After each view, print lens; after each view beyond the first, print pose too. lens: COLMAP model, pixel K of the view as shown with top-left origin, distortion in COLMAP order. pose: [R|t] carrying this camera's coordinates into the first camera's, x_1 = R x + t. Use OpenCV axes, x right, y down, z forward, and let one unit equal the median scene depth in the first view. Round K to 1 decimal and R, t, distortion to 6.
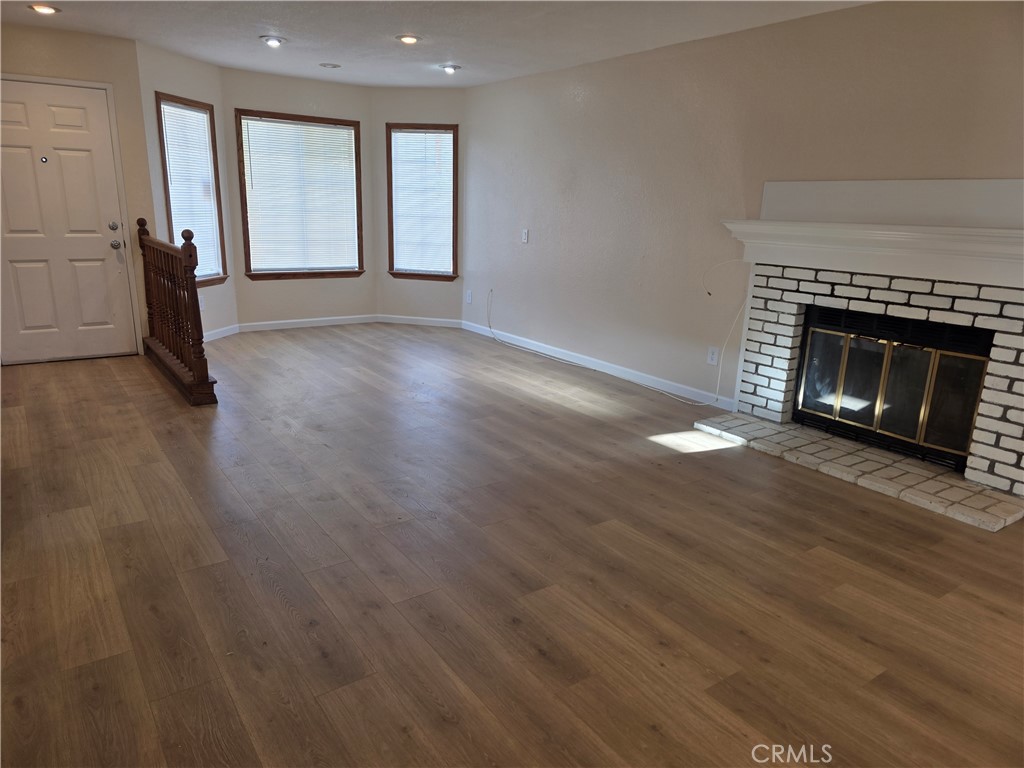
lens RADIAL K [[682.8, 0, 506.4], [0, 682.8, 389.9], [0, 0, 1]] dist [0.071275, -0.074094]
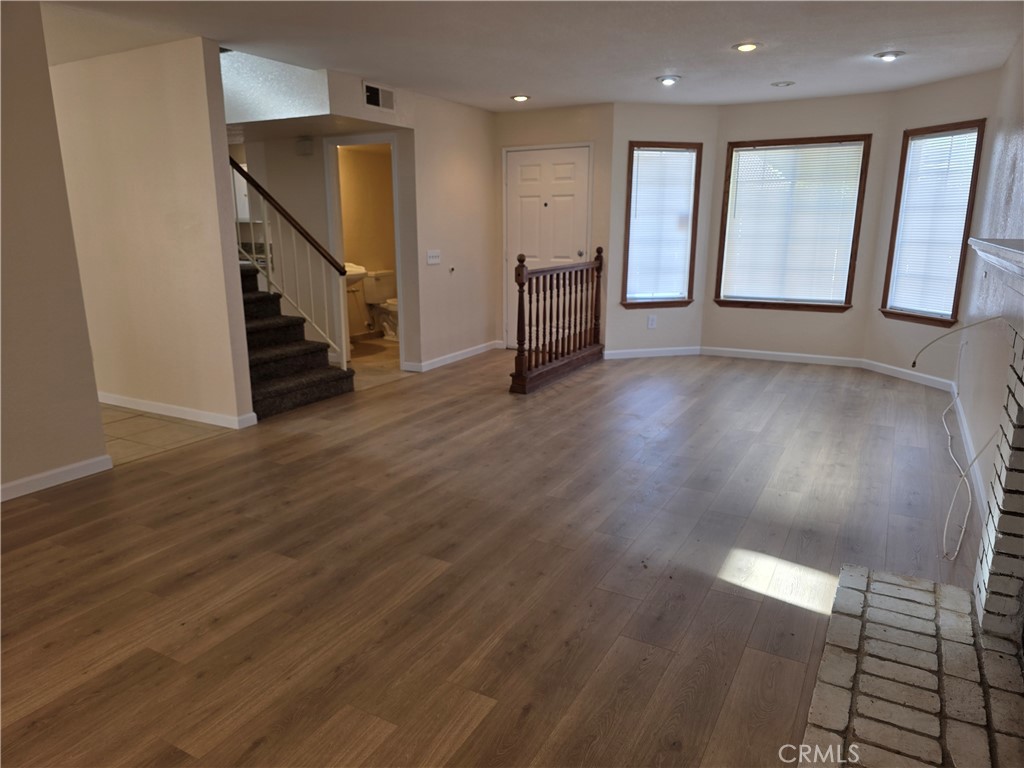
lens RADIAL K [[690.3, 0, 506.2], [0, 690.3, 385.5], [0, 0, 1]] dist [0.061792, -0.070180]
pose [[0.432857, 0.174147, -0.884481, 0.671909], [-0.222629, 0.971422, 0.082313, -0.092690], [0.873539, 0.161282, 0.459257, 0.421110]]
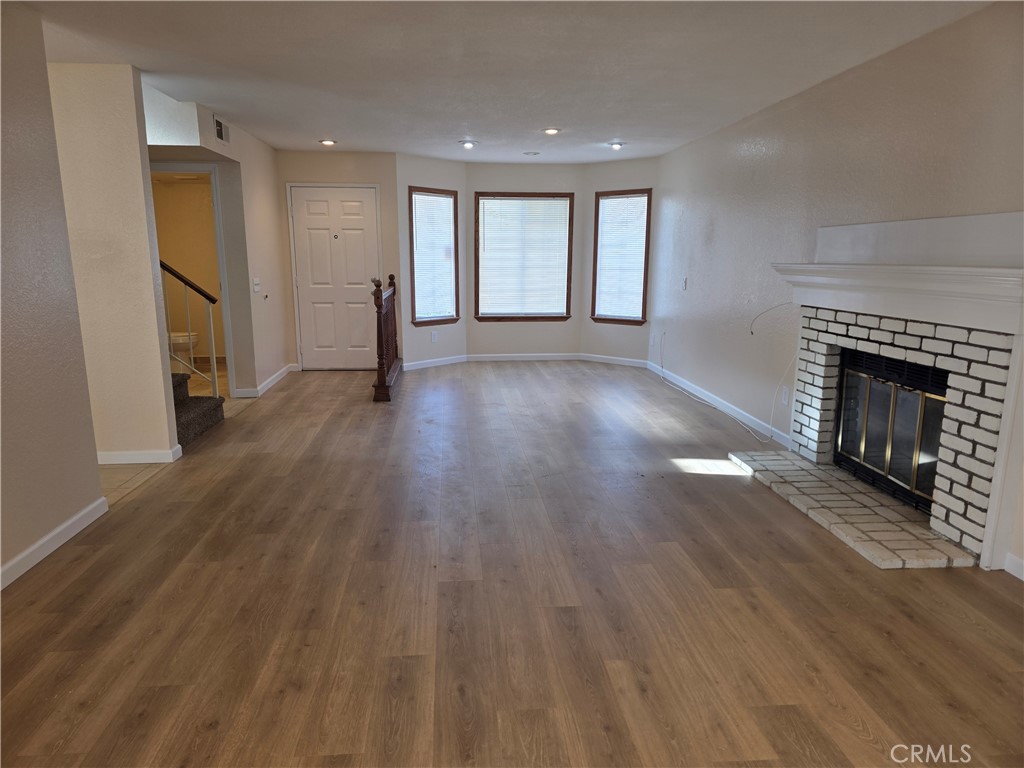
lens RADIAL K [[682.8, 0, 506.4], [0, 682.8, 389.9], [0, 0, 1]] dist [0.071275, -0.074094]
pose [[0.863789, 0.069589, -0.499026, 0.501335], [-0.109631, 0.992646, -0.051341, 0.043218], [0.491783, 0.099056, 0.865065, -0.096953]]
